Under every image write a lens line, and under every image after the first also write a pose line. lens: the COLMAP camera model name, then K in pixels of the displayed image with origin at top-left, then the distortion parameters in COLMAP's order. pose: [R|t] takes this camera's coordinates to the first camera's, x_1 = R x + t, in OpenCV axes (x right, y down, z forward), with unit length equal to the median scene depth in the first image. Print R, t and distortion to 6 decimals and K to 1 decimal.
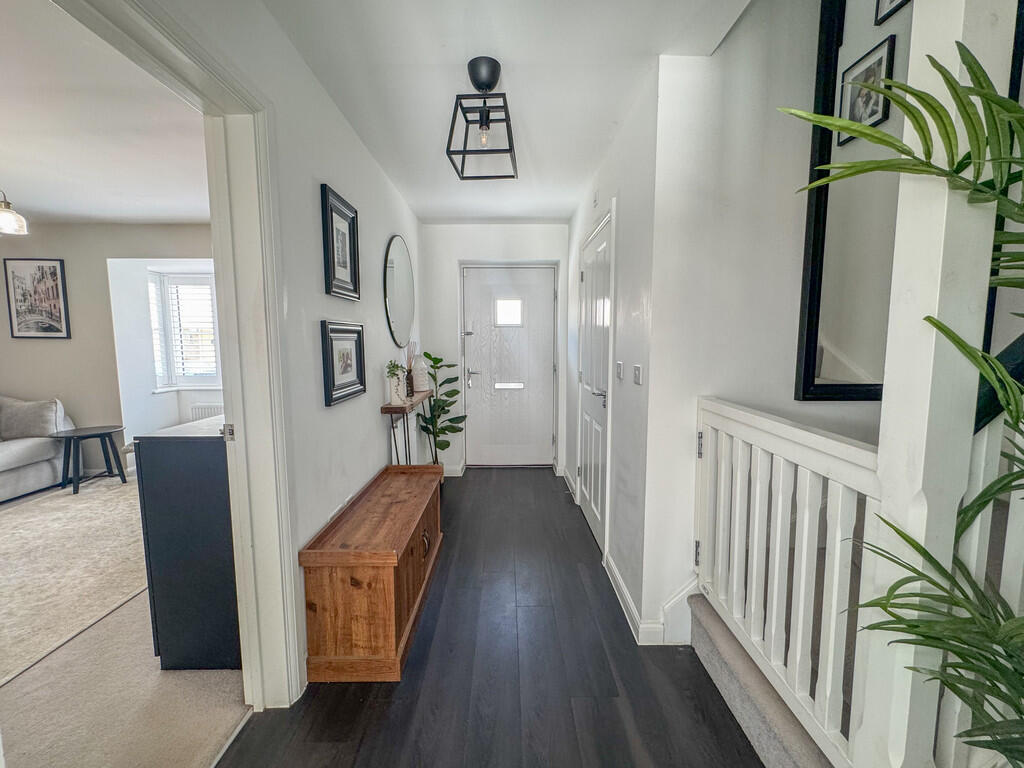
lens RADIAL K [[424.4, 0, 512.0], [0, 424.4, 384.0], [0, 0, 1]] dist [0.001214, 0.001656]
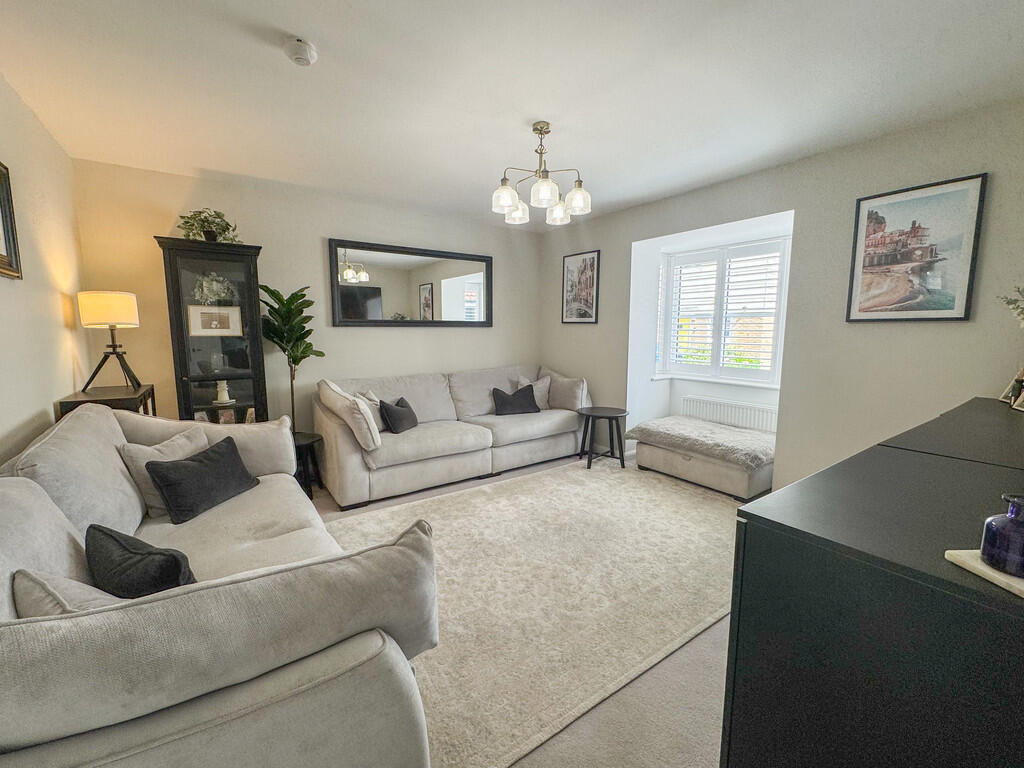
lens RADIAL K [[424.4, 0, 512.0], [0, 424.4, 384.0], [0, 0, 1]] dist [0.001214, 0.001656]
pose [[0.574638, 0.109698, -0.811023, -0.278211], [-0.082240, 0.993700, 0.076136, -0.018508], [0.814265, 0.022948, 0.580039, 0.207070]]
